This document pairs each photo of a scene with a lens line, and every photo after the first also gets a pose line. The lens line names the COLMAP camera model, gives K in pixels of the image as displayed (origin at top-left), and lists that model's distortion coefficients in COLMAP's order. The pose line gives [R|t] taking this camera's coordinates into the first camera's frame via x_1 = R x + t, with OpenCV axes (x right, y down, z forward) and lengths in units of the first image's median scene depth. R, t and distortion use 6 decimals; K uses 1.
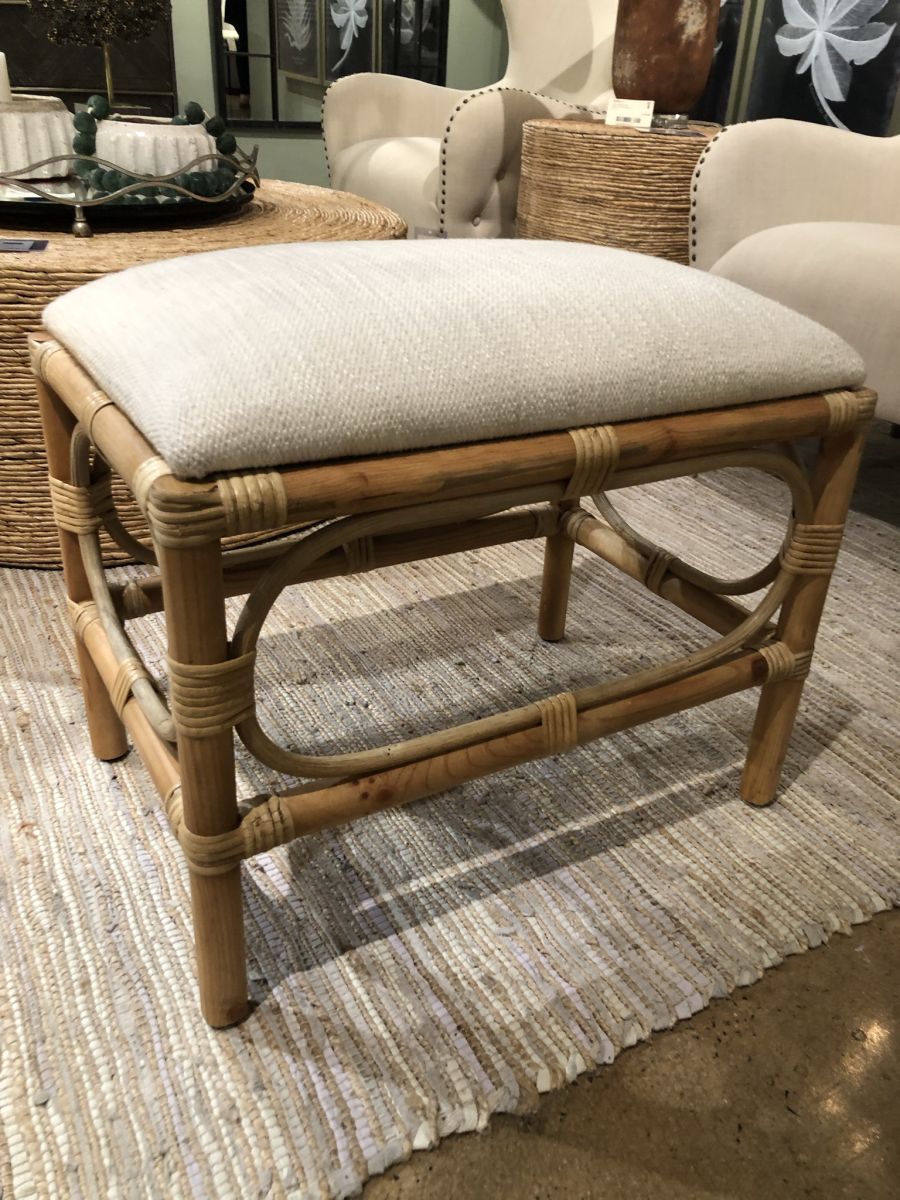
lens RADIAL K [[953.1, 0, 450.0], [0, 953.1, 600.0], [0, 0, 1]] dist [-0.009435, 0.003765]
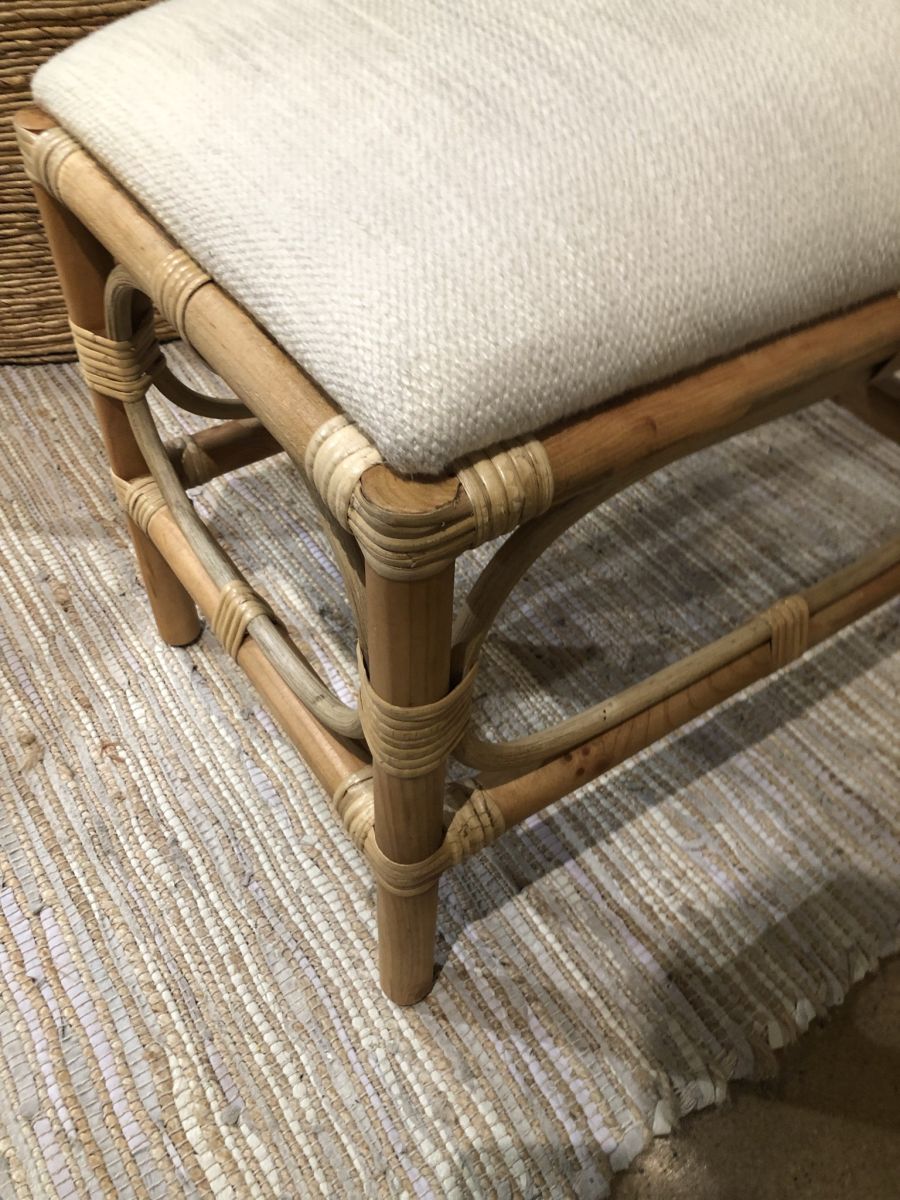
lens RADIAL K [[965.8, 0, 450.0], [0, 965.8, 600.0], [0, 0, 1]] dist [0.043674, -0.120790]
pose [[0.997548, -0.058749, 0.038023, -0.197512], [0.042641, 0.941113, 0.335394, -0.184782], [-0.055488, -0.332950, 0.941310, 0.257742]]
